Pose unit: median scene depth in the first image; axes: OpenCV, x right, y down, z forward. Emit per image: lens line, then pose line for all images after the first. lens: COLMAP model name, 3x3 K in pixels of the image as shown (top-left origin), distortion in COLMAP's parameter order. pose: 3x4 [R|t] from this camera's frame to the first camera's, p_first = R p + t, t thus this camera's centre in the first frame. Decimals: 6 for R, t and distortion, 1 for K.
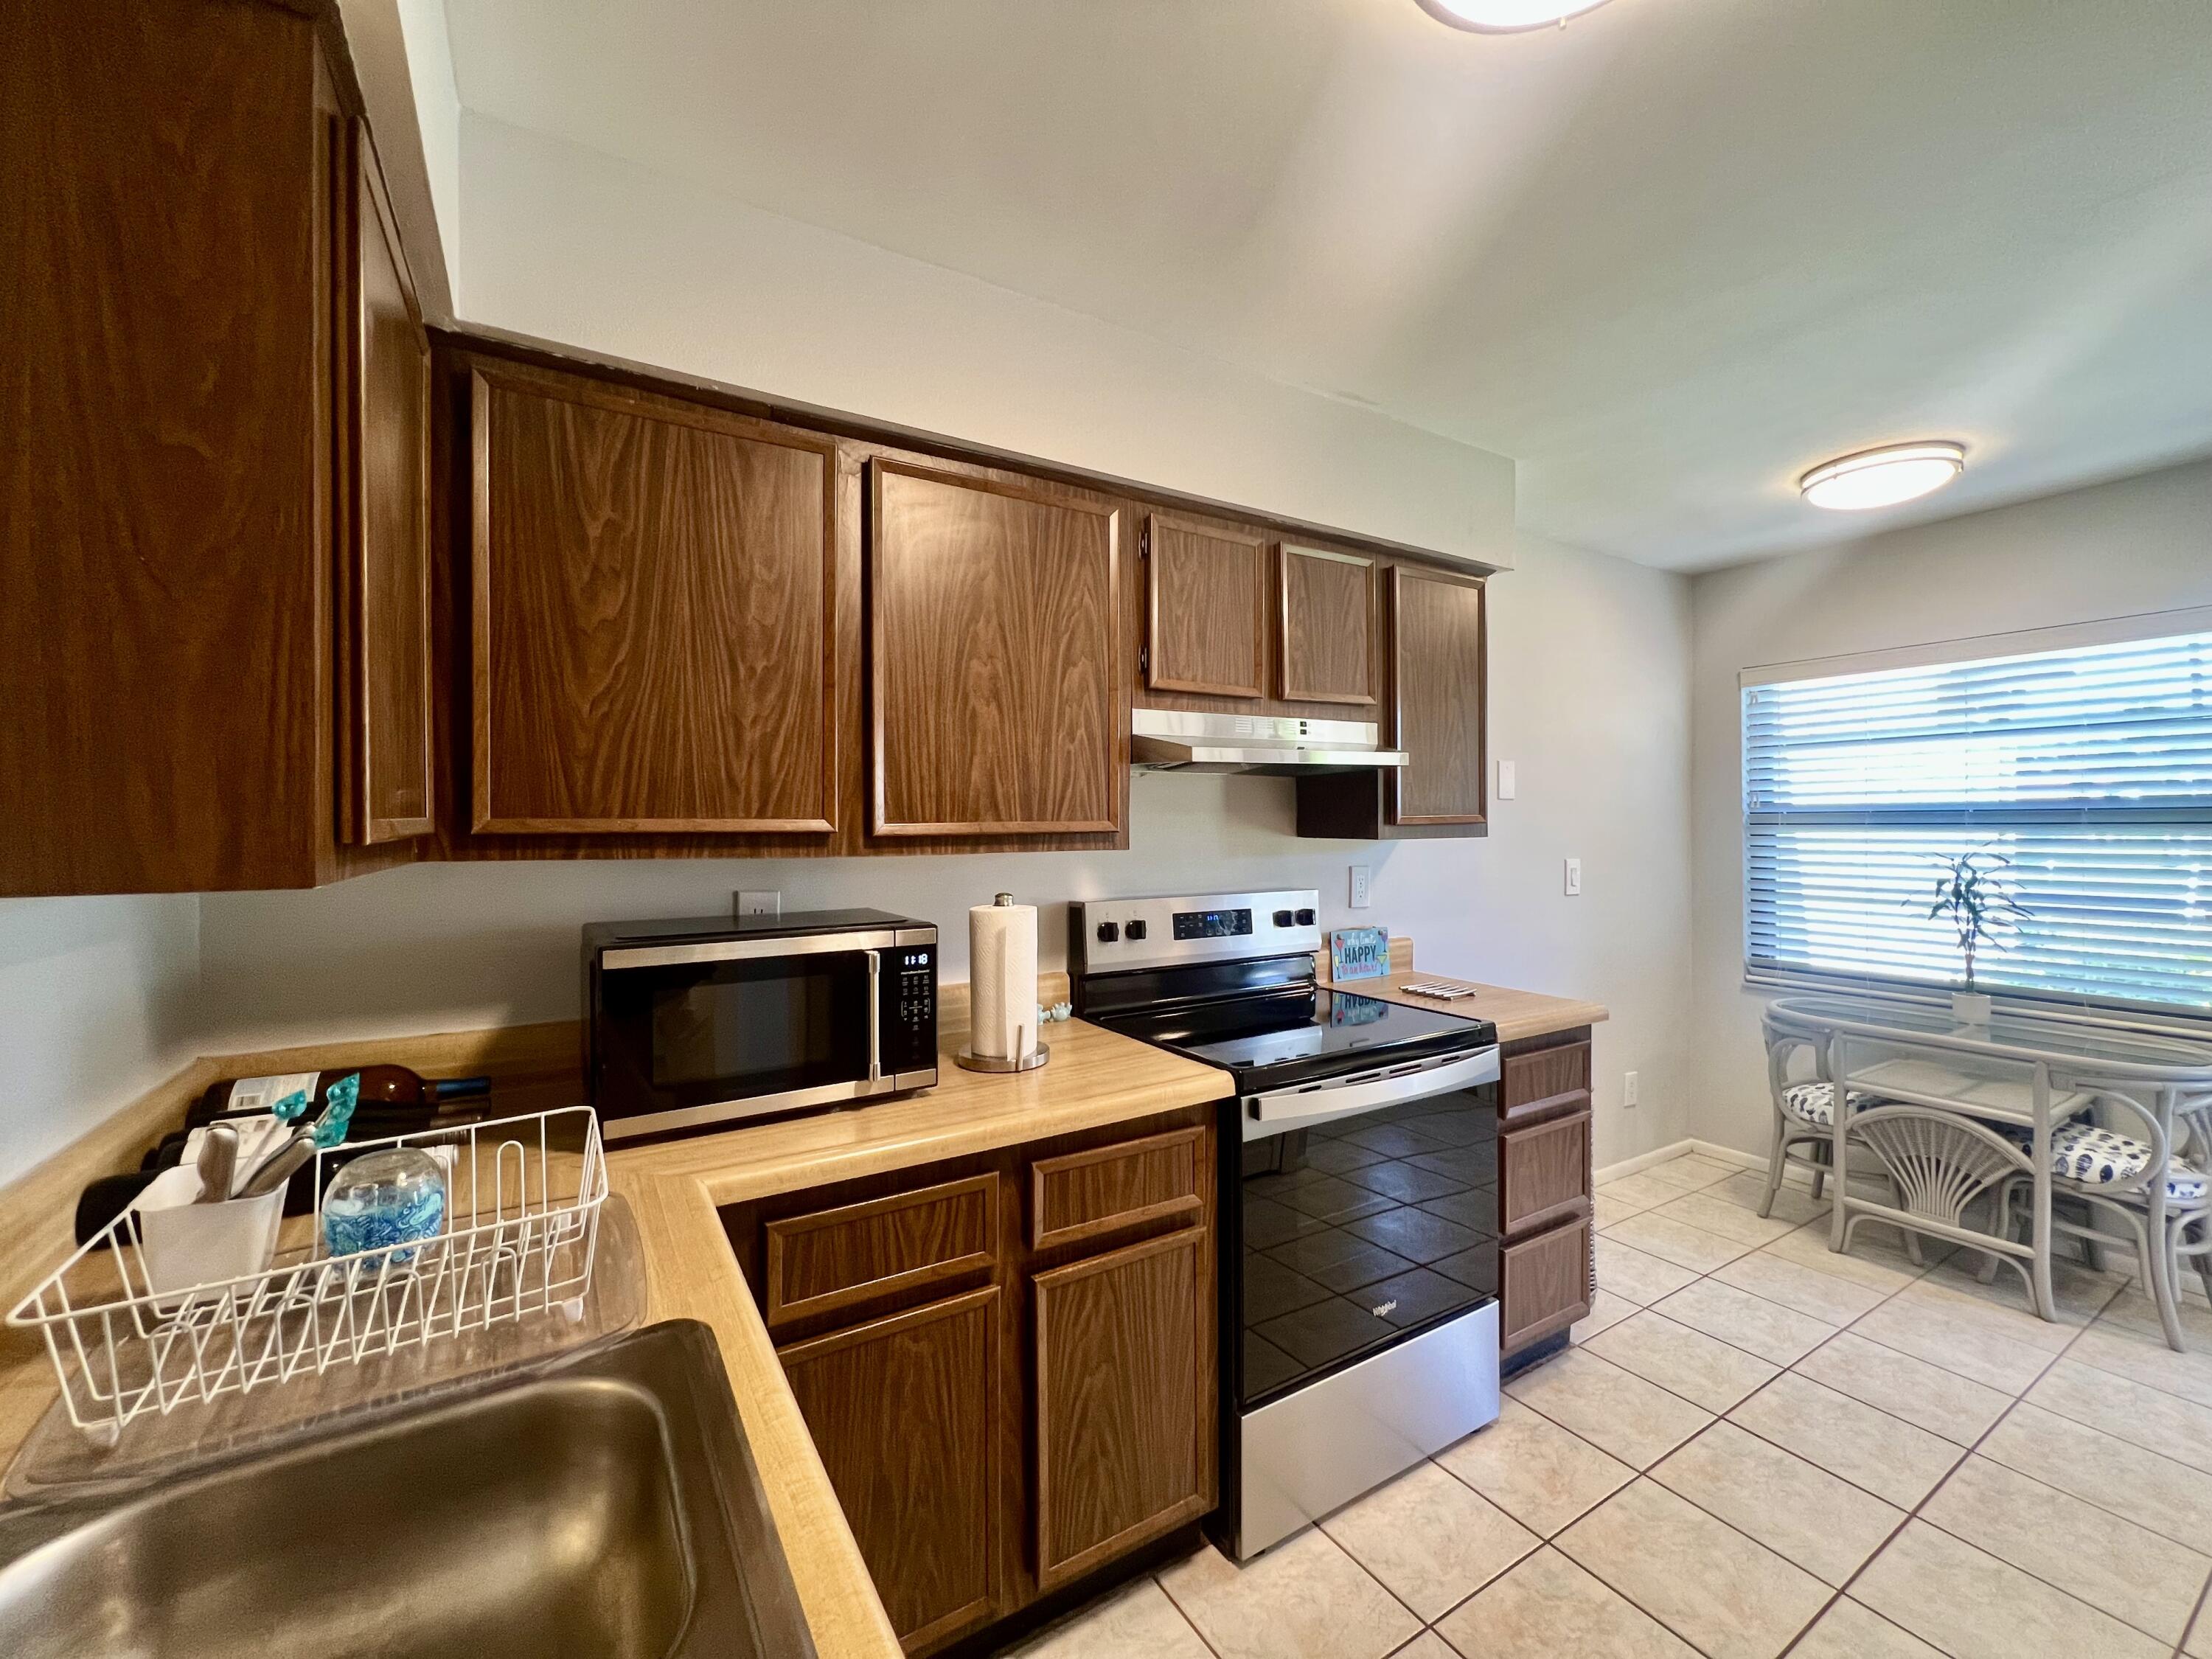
lens RADIAL K [[888.0, 0, 1102.1], [0, 888.0, 827.6], [0, 0, 1]] dist [-0.002198, 0.000585]
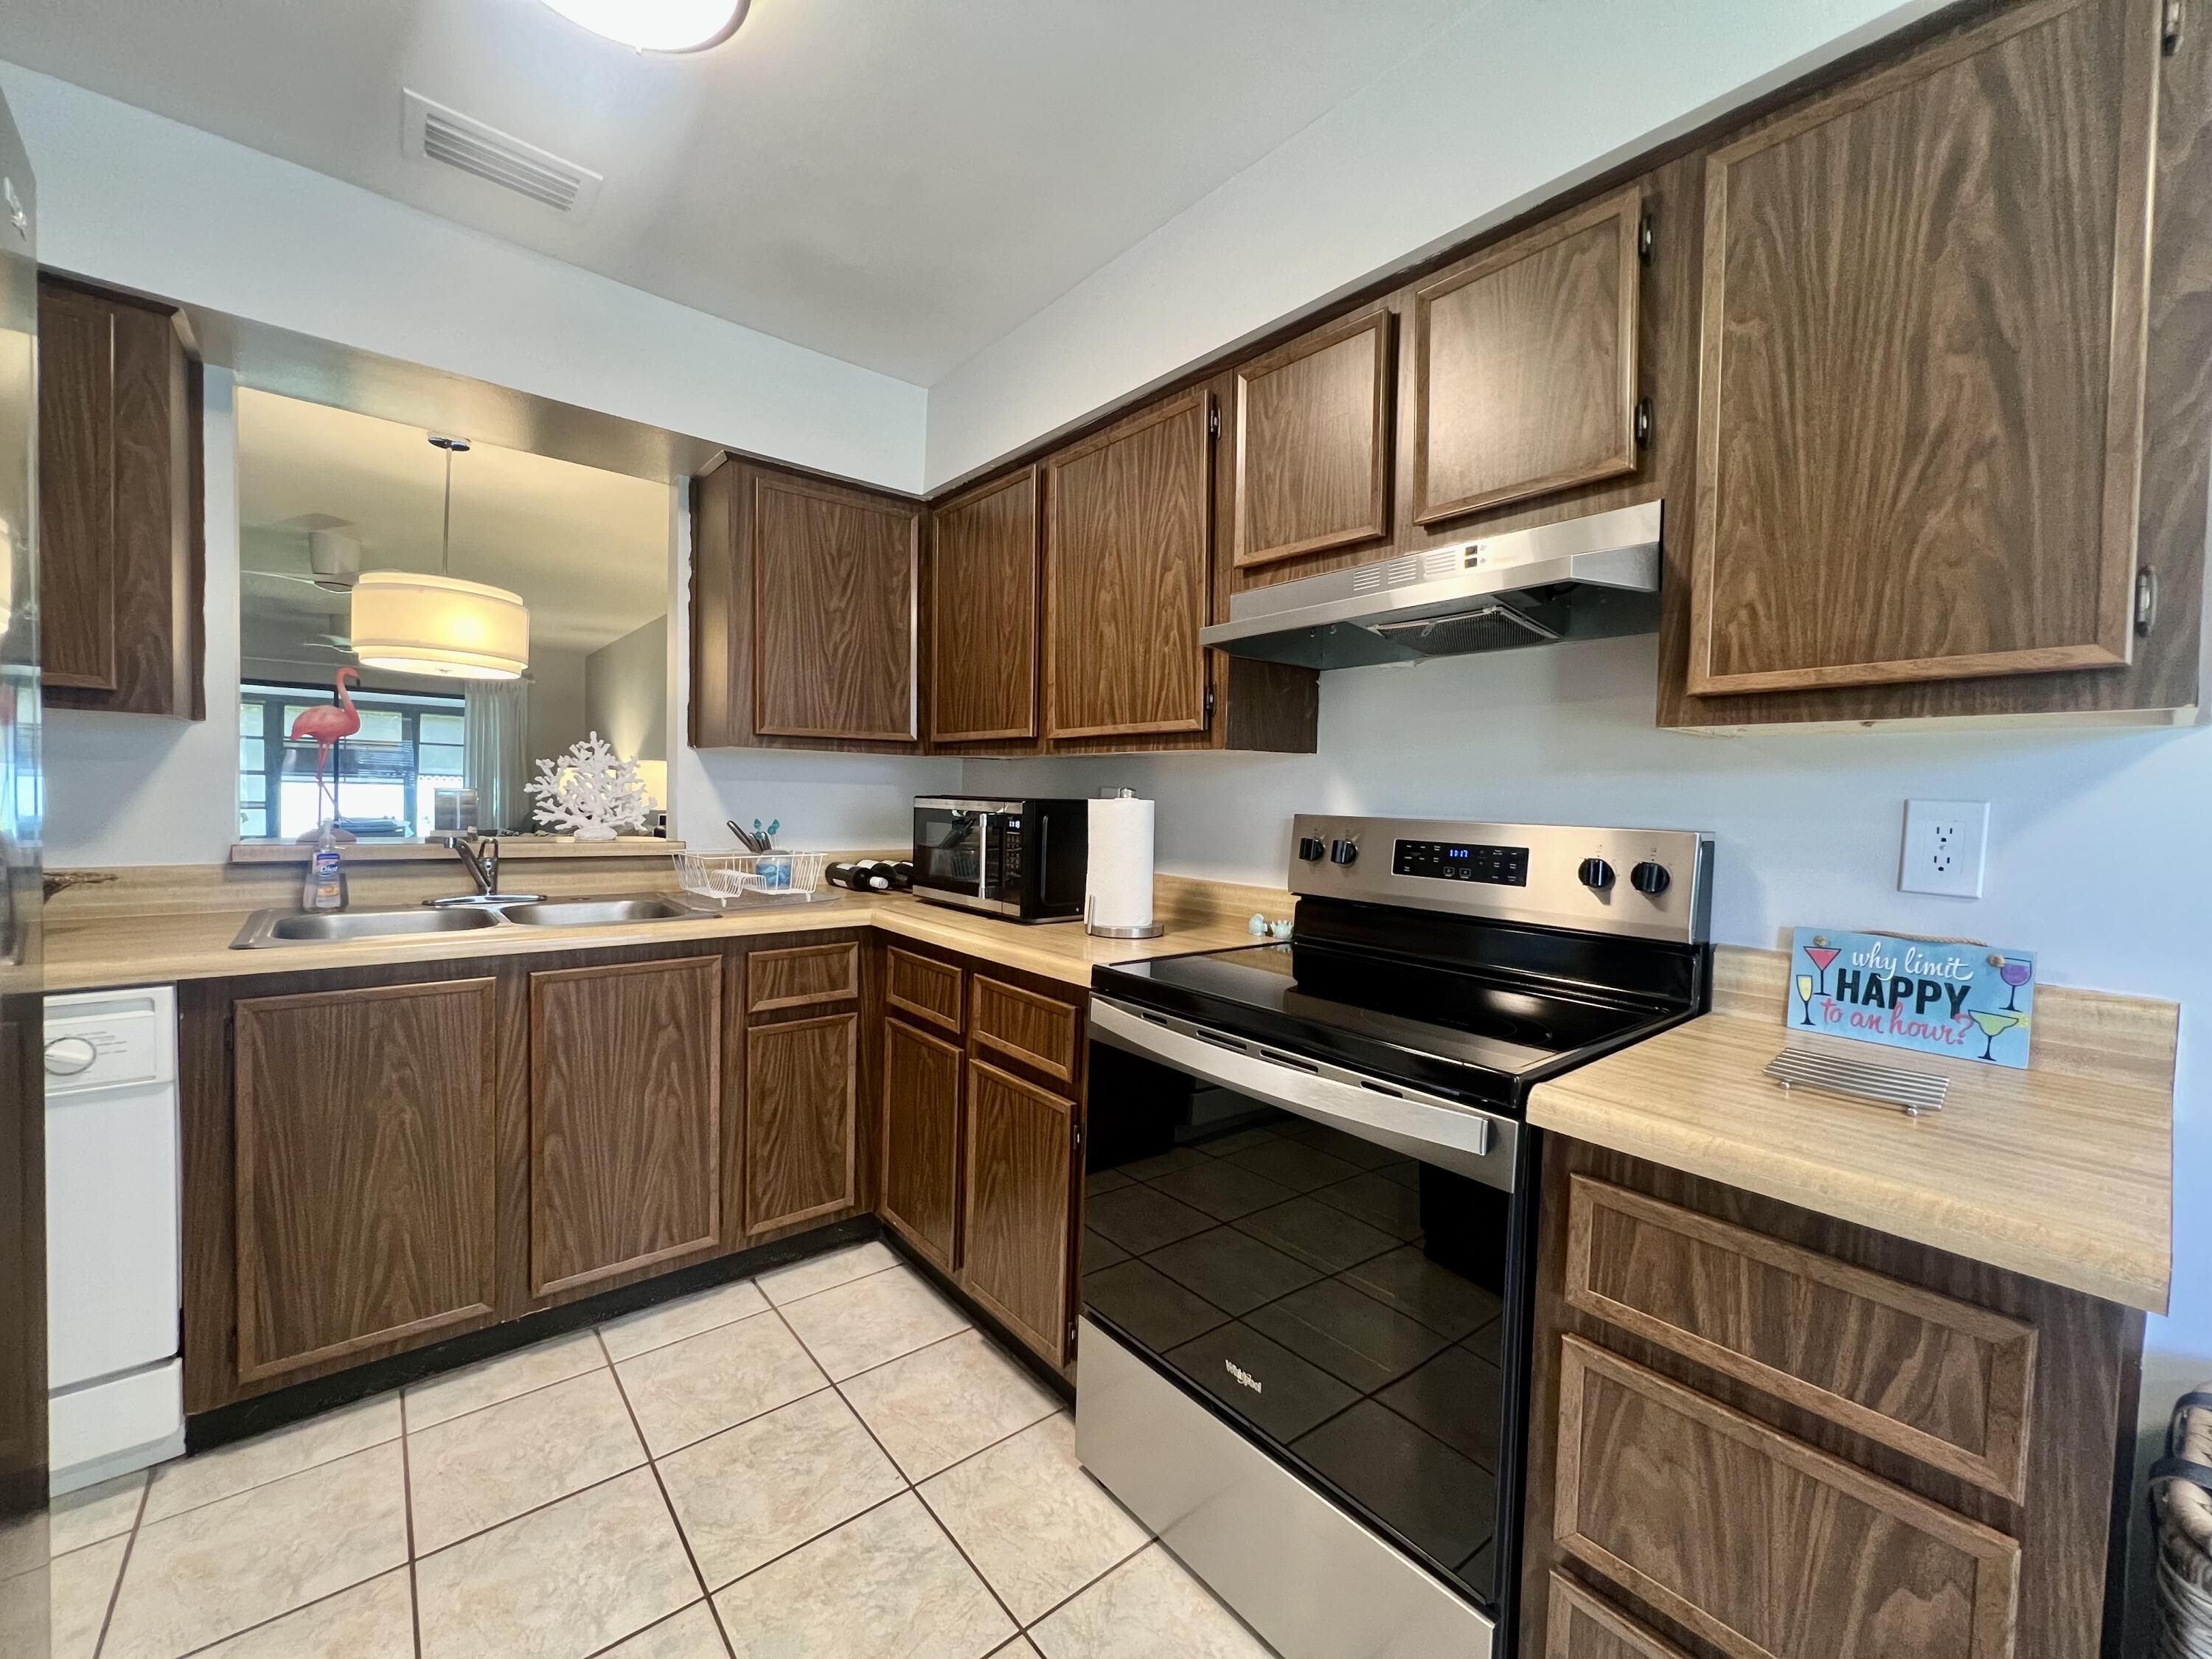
lens RADIAL K [[873.8, 0, 1106.0], [0, 873.8, 829.5], [0, 0, 1]] dist [-0.003226, -0.000130]
pose [[0.156510, 0.049501, -0.986435, 0.978146], [-0.029668, 0.998528, 0.045401, 0.075490], [0.987231, 0.022160, 0.157749, 0.777467]]
